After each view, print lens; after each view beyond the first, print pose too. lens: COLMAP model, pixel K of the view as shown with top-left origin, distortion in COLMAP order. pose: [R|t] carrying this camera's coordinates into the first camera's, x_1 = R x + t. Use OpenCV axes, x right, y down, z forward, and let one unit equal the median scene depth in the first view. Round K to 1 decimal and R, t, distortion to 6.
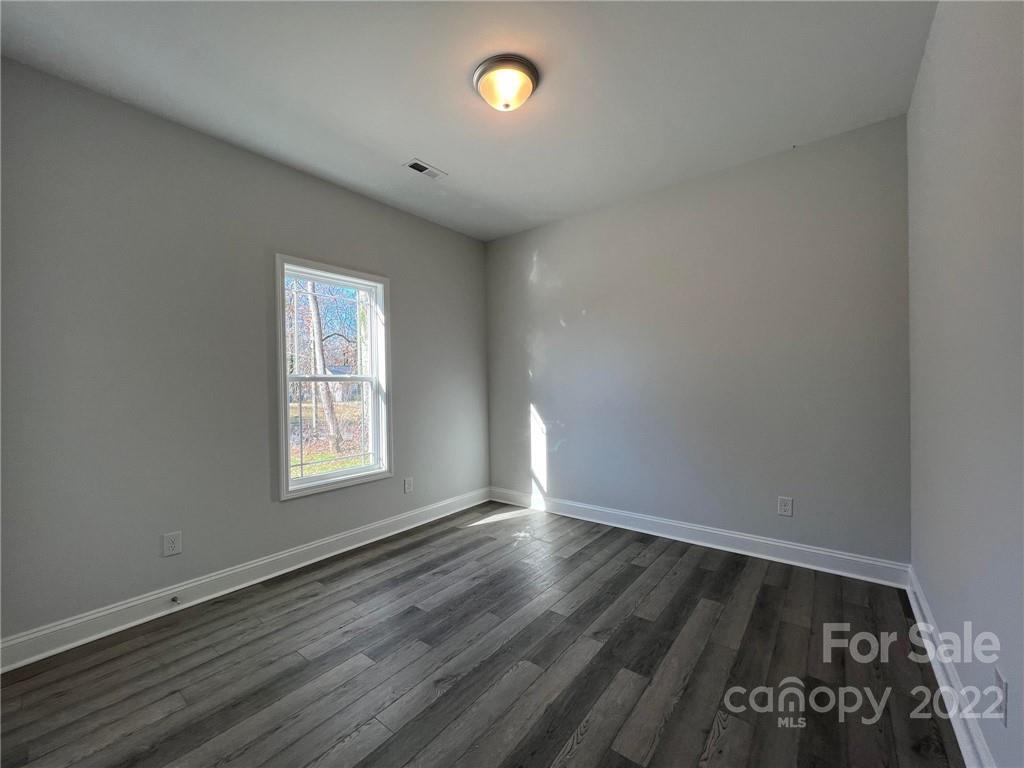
lens RADIAL K [[415.0, 0, 513.1], [0, 415.0, 385.3], [0, 0, 1]] dist [-0.002252, 0.000807]
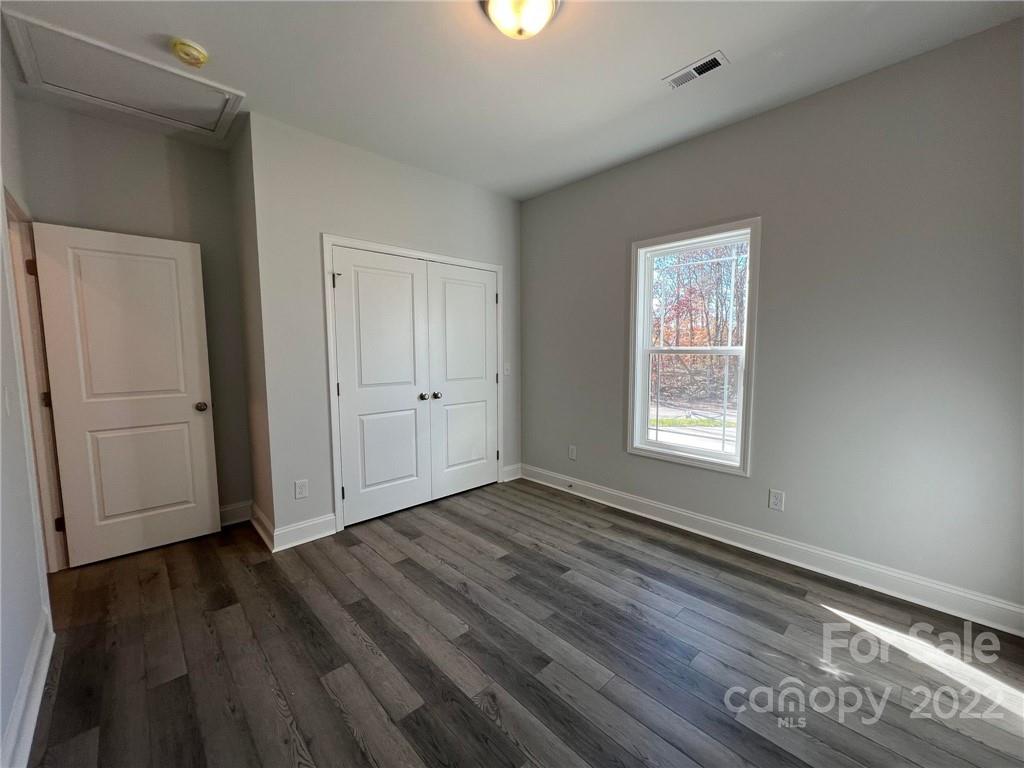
lens RADIAL K [[415.0, 0, 511.2], [0, 415.0, 384.7], [0, 0, 1]] dist [-0.002252, 0.000807]
pose [[-0.157025, 0.102729, -0.982237, 0.790059], [0.001862, 0.994604, 0.103725, -0.053417], [0.987593, 0.014458, -0.156369, 1.011441]]
